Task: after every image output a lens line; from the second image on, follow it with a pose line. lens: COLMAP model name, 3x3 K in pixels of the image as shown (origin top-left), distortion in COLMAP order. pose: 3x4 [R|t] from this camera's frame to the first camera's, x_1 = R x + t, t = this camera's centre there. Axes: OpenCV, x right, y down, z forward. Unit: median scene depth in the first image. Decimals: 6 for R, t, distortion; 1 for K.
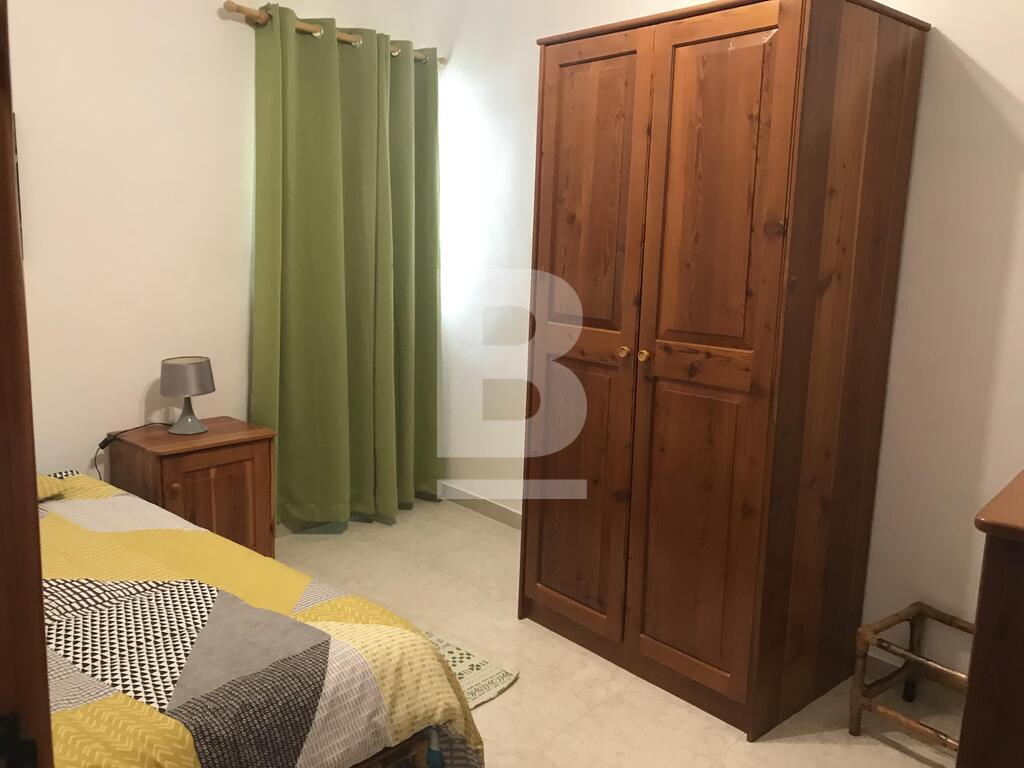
lens RADIAL K [[839.2, 0, 511.6], [0, 839.2, 384.0], [0, 0, 1]] dist [0.036231, -0.032755]
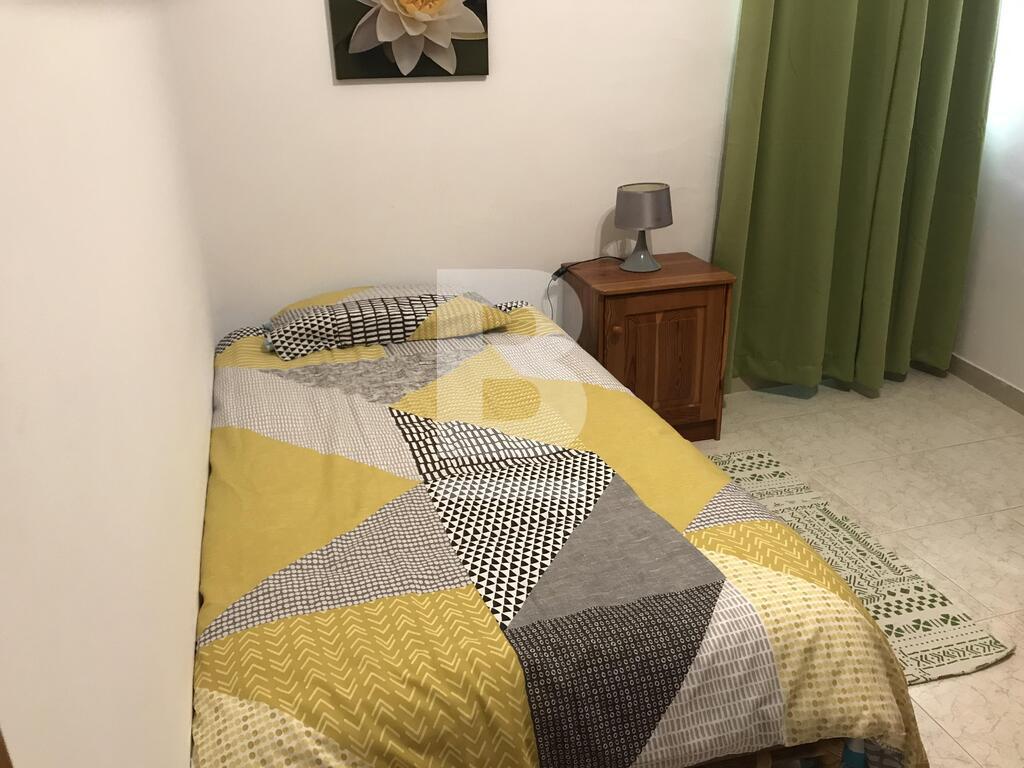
lens RADIAL K [[839.2, 0, 509.7], [0, 839.2, 369.0], [0, 0, 1]] dist [0.036231, -0.032755]
pose [[0.828928, 0.151627, -0.538413, 0.005849], [-0.043497, 0.977117, 0.208208, -0.034056], [0.557662, -0.149170, 0.816554, 0.282128]]
